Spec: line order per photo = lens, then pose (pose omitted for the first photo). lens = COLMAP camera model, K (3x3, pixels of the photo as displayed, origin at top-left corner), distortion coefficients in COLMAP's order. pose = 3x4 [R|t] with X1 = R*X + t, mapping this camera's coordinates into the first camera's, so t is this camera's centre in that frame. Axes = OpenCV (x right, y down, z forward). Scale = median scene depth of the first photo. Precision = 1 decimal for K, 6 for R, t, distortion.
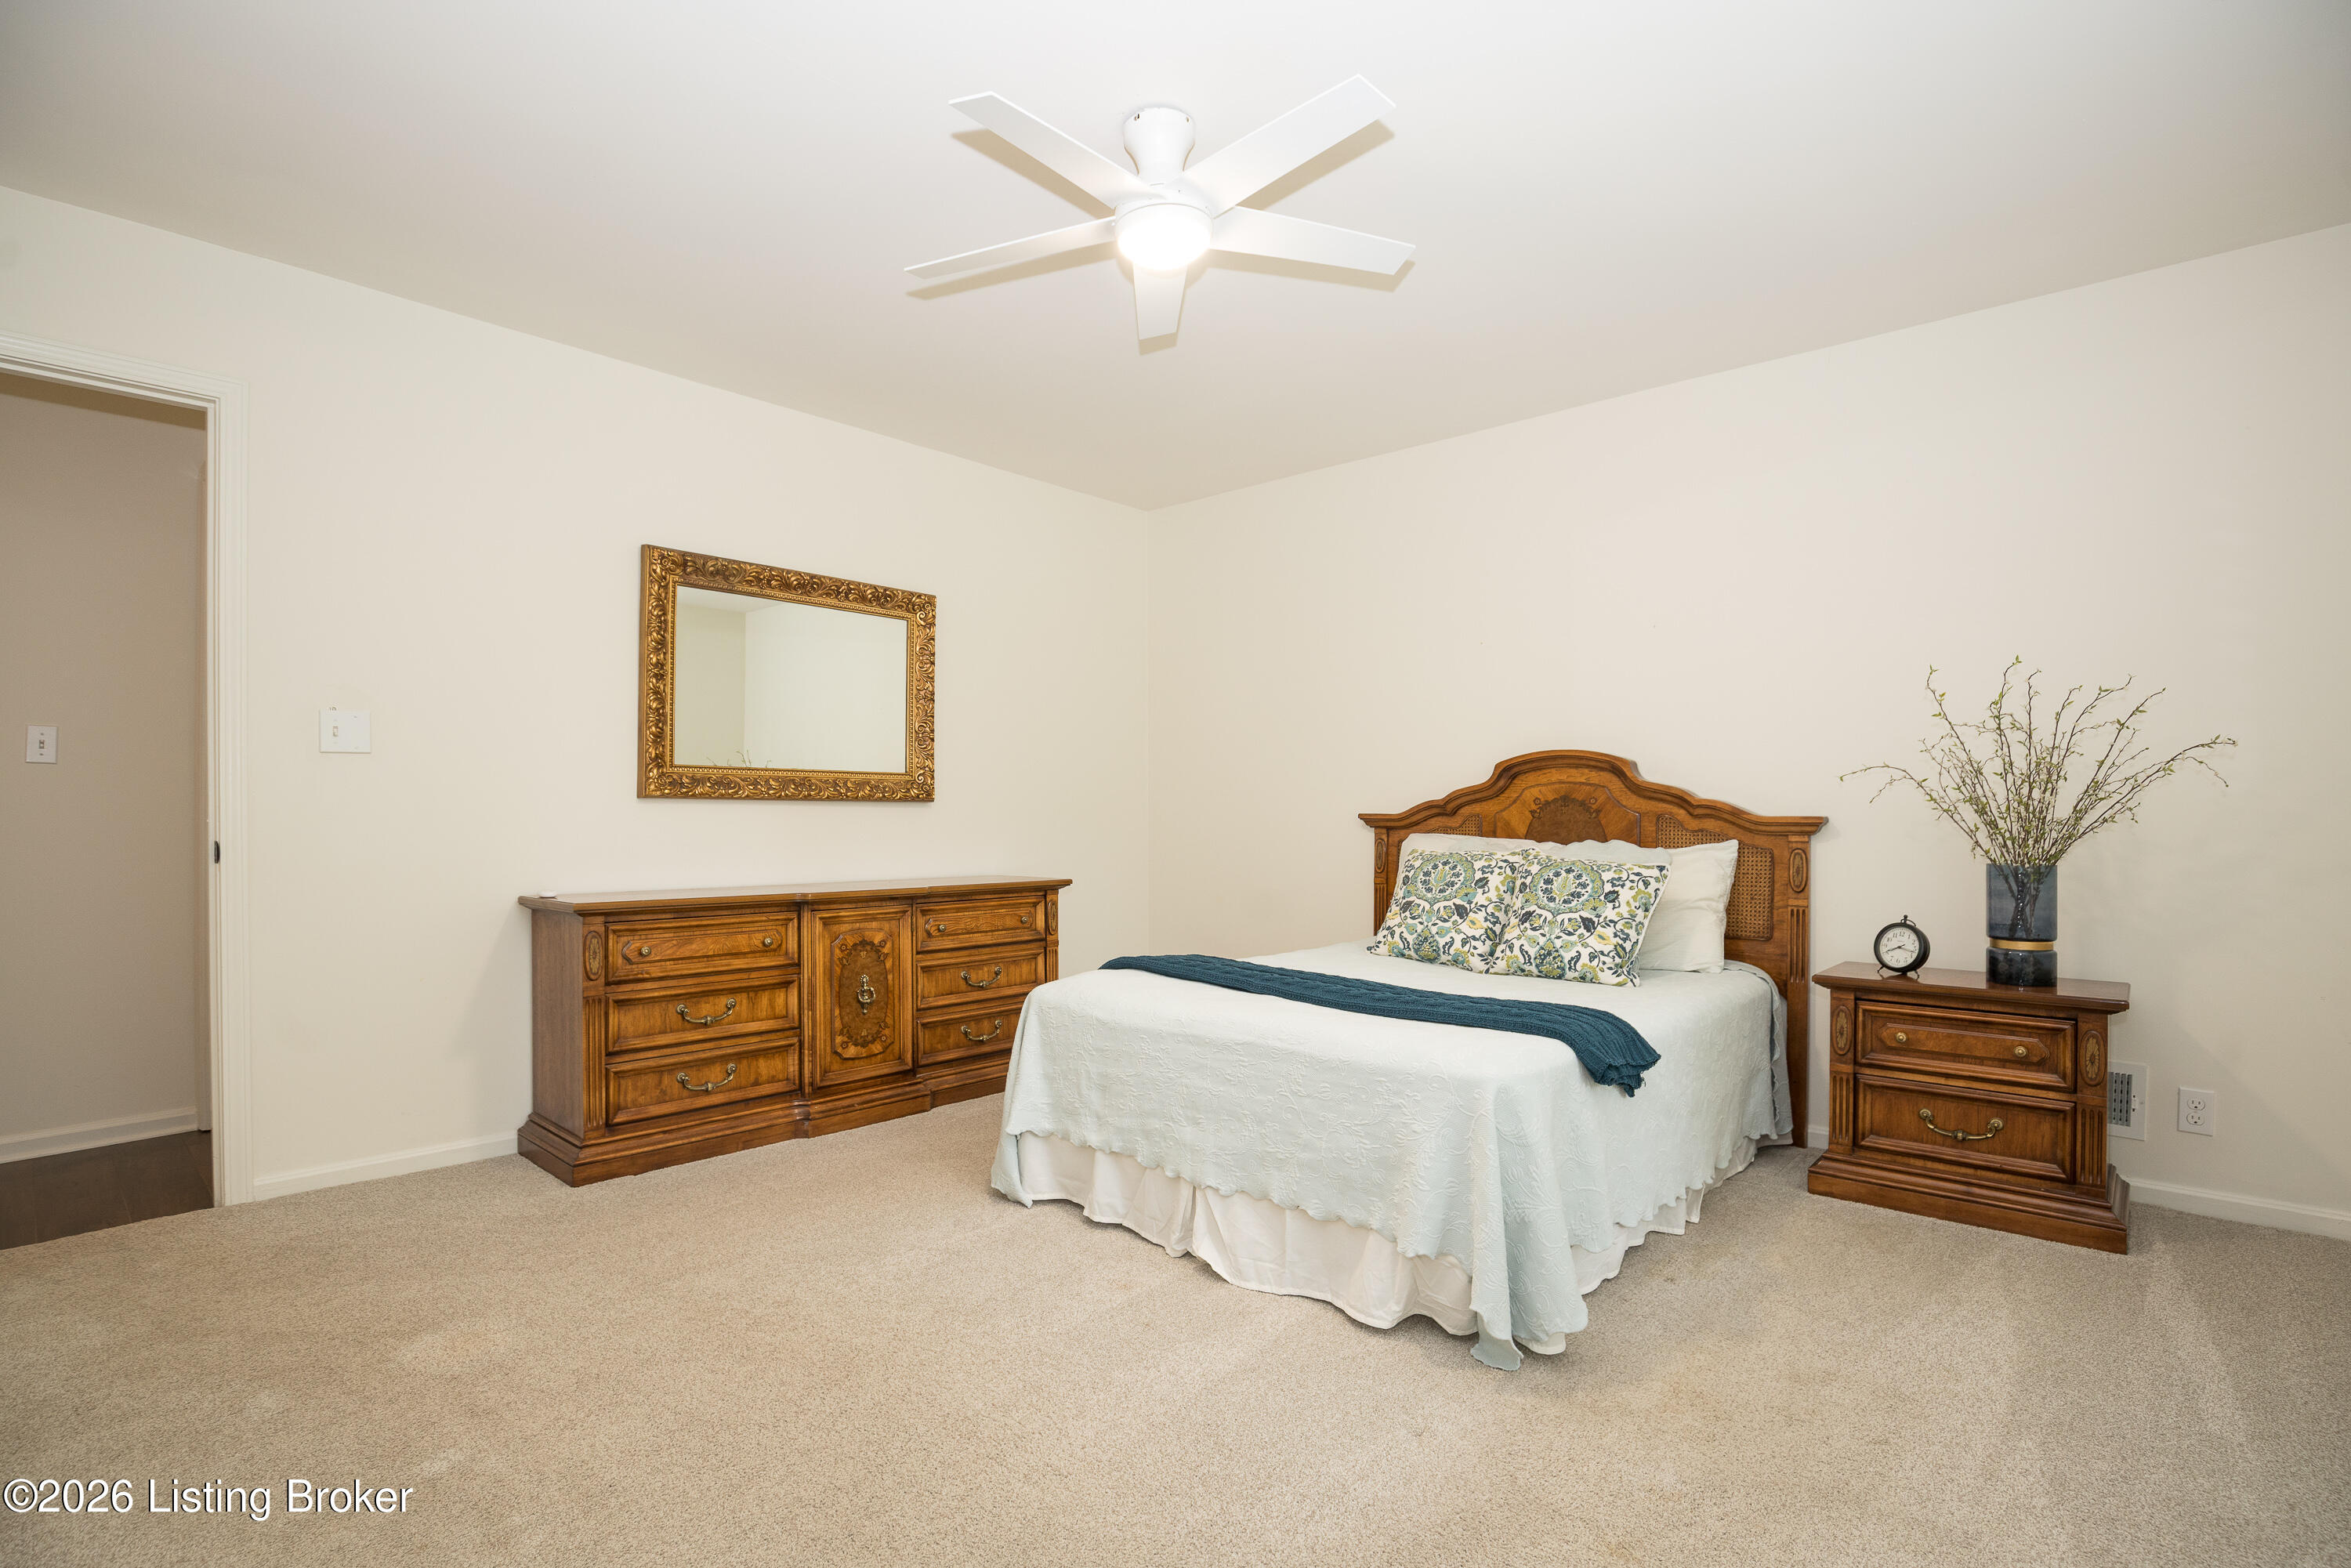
lens RADIAL K [[1100.0, 0, 1168.7], [0, 1100.0, 789.7], [0, 0, 1]] dist [-0.035153, 0.002447]
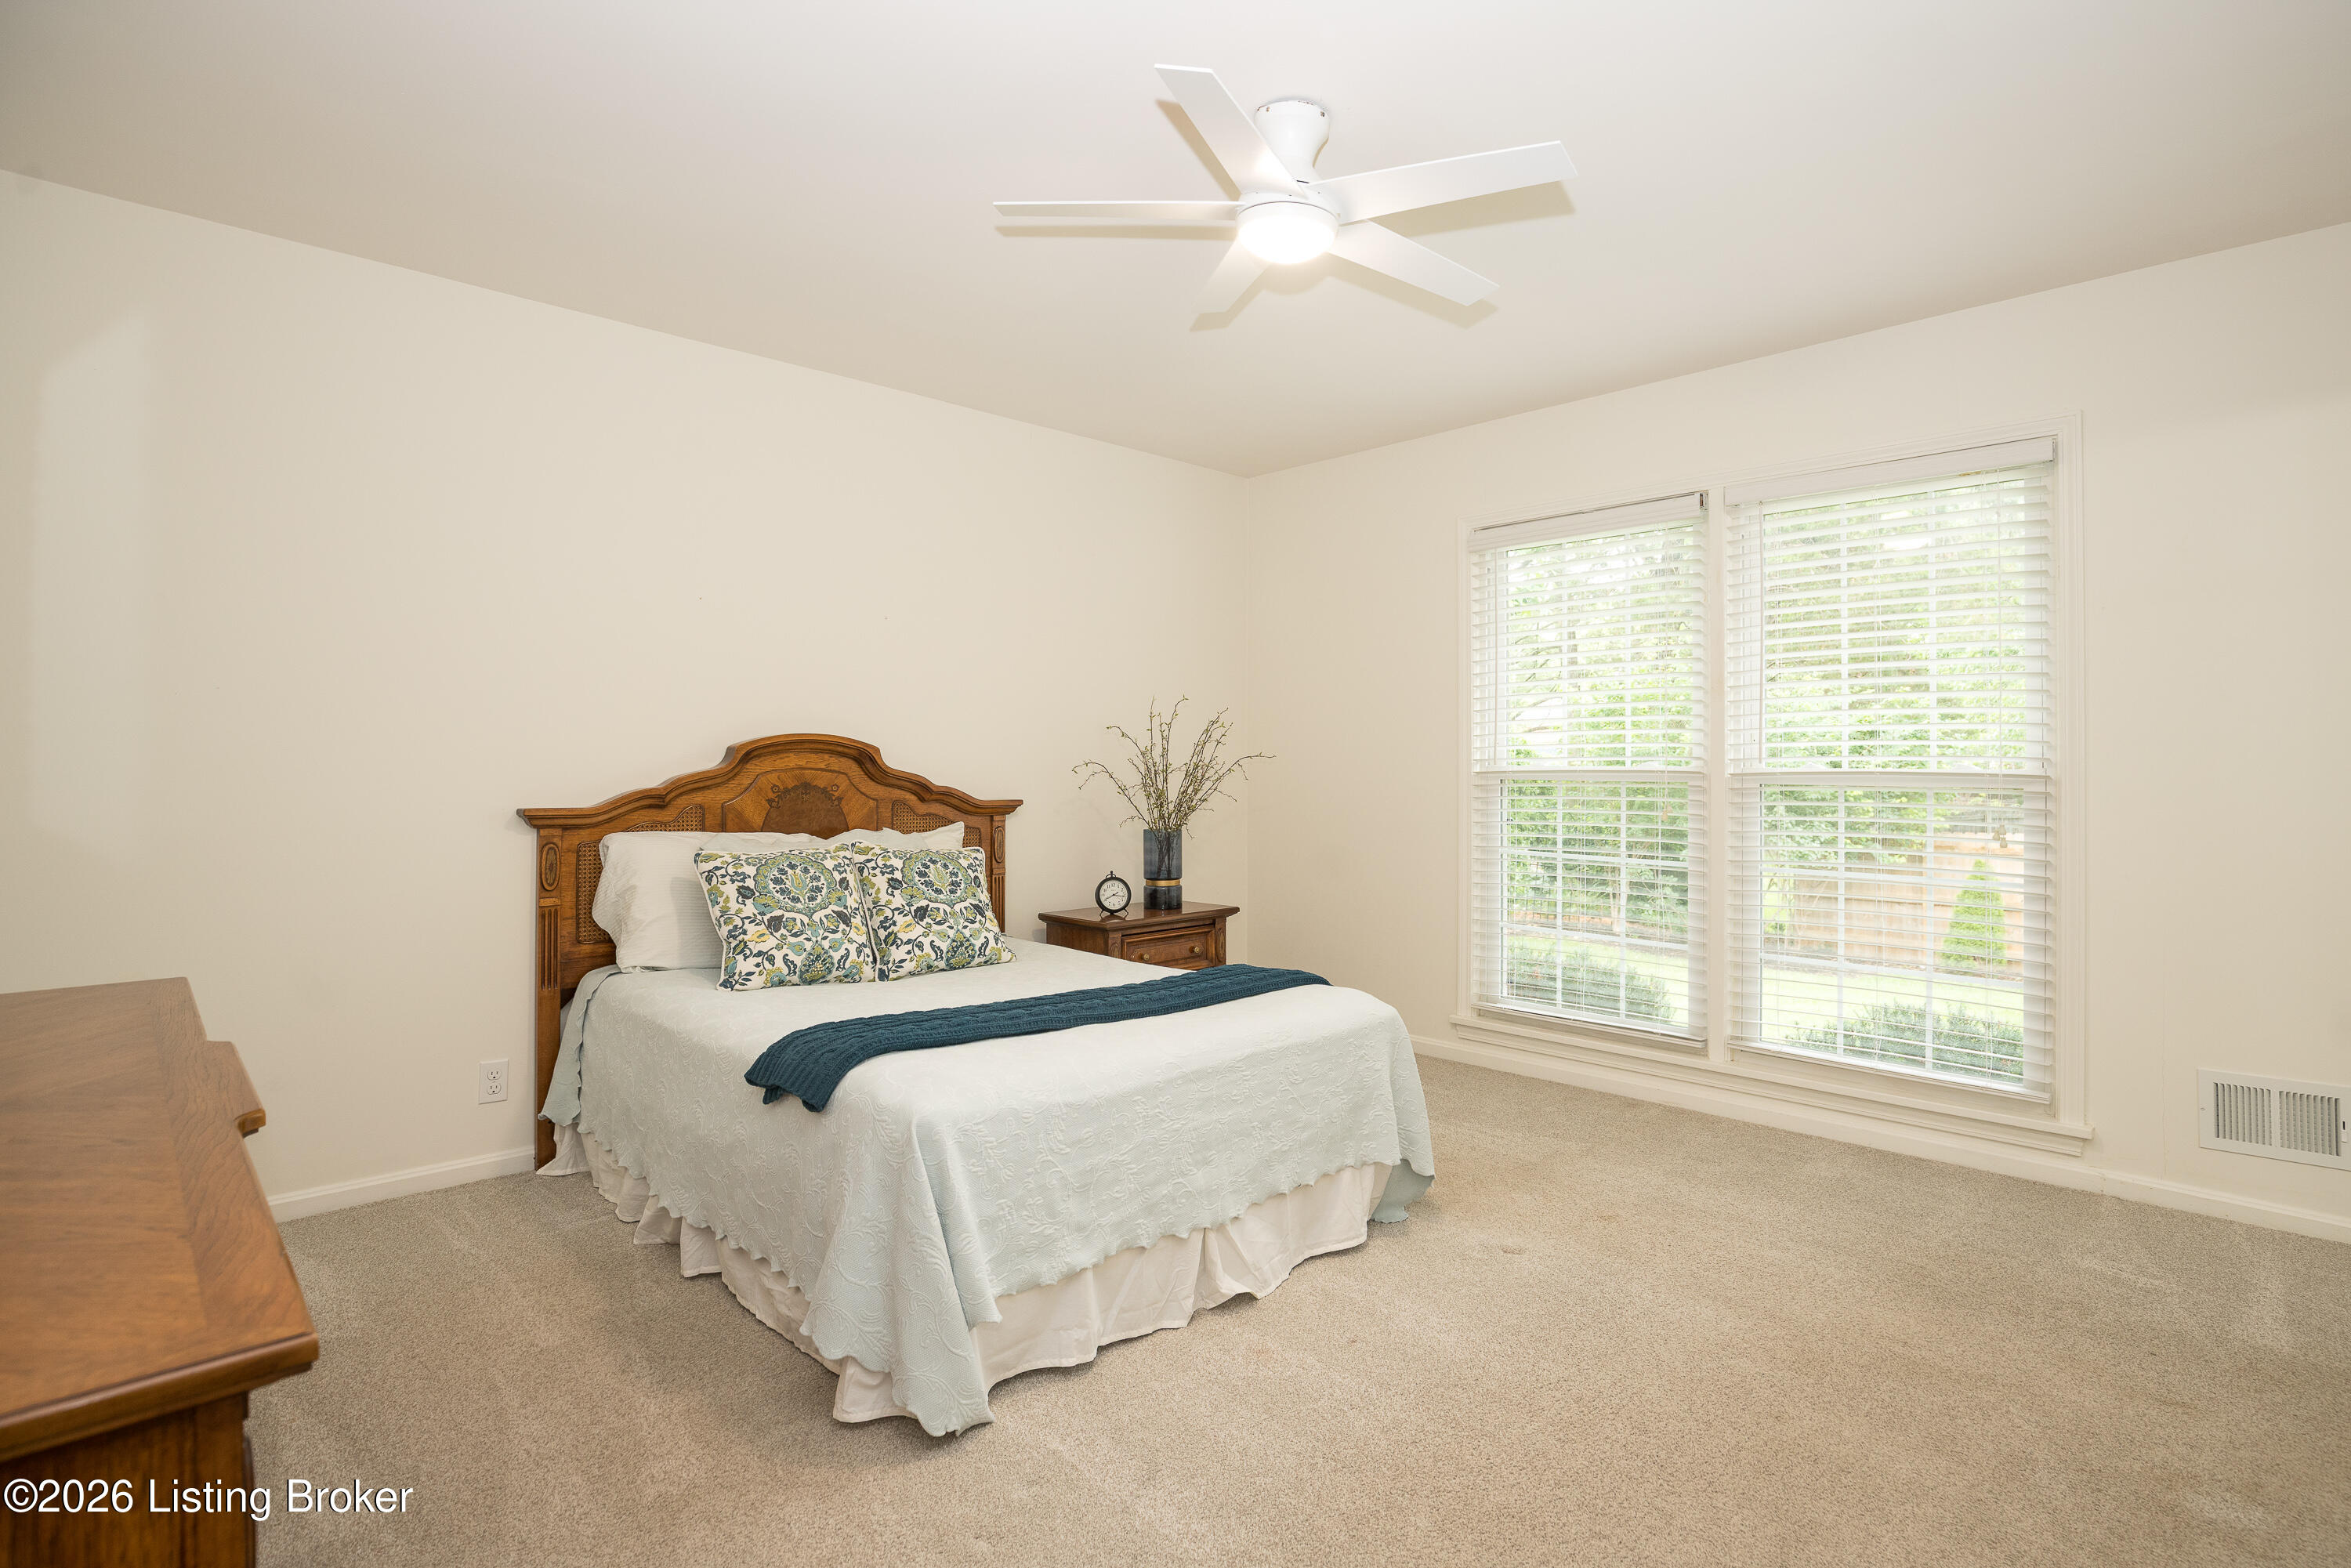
lens RADIAL K [[1195.2, 0, 1185.1], [0, 1195.2, 785.1], [0, 0, 1]] dist [0.001808, 0.000574]
pose [[0.050912, -0.020661, 0.998489, -0.682112], [-0.024486, 0.999460, 0.021930, -0.024274], [-0.998403, -0.025566, 0.050379, 0.684982]]
